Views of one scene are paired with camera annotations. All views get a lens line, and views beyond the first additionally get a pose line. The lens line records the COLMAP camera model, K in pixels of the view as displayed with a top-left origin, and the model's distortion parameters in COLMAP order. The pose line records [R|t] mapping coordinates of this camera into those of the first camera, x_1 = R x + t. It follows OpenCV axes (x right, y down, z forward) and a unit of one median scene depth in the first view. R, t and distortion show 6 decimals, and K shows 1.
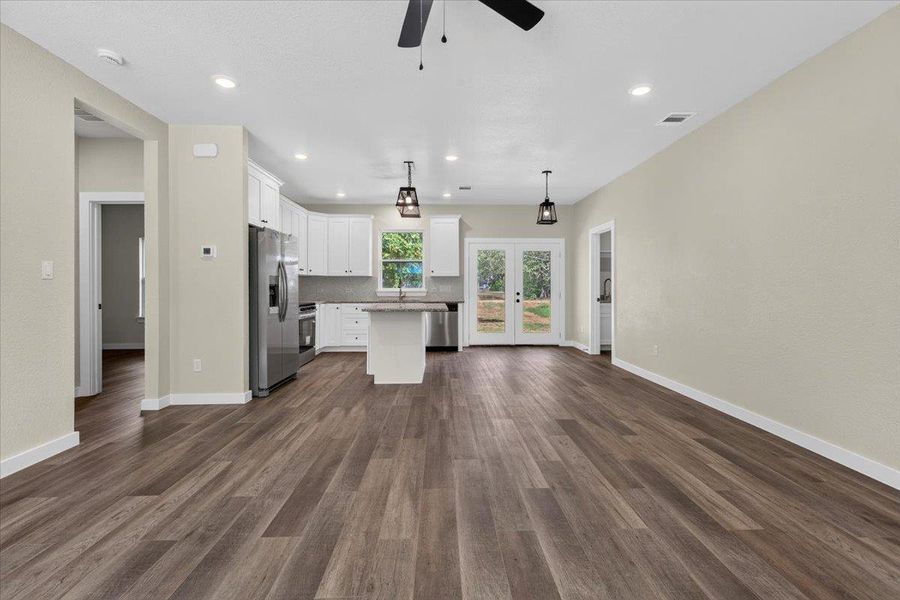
lens RADIAL K [[406.9, 0, 452.2], [0, 406.9, 290.5], [0, 0, 1]] dist [0.008012, -0.001006]
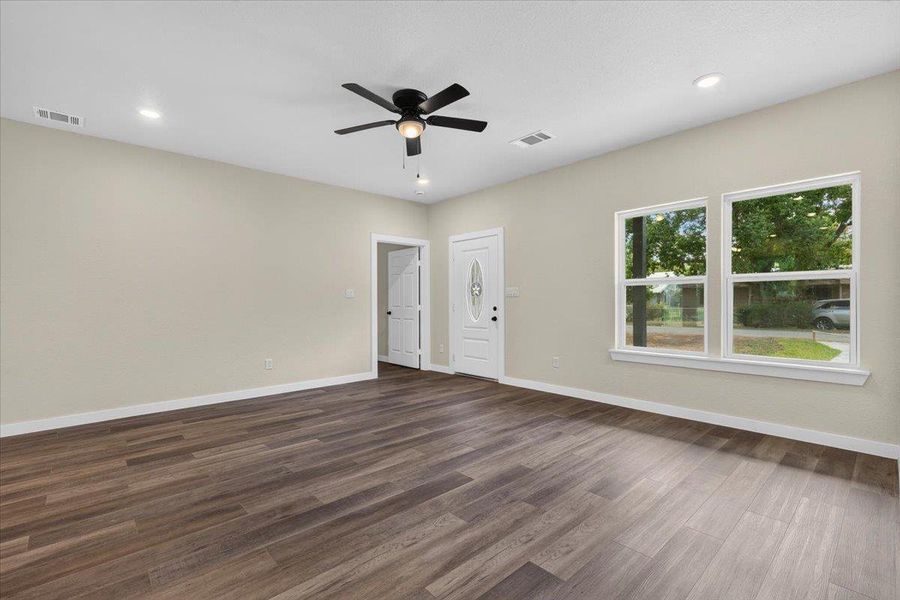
lens RADIAL K [[406.9, 0, 454.1], [0, 406.9, 297.3], [0, 0, 1]] dist [0.008012, -0.001006]
pose [[-0.655257, 0.014833, 0.755260, -0.805949], [0.012359, 0.999884, -0.008916, -0.002610], [-0.755305, 0.003492, -0.655365, 1.067713]]
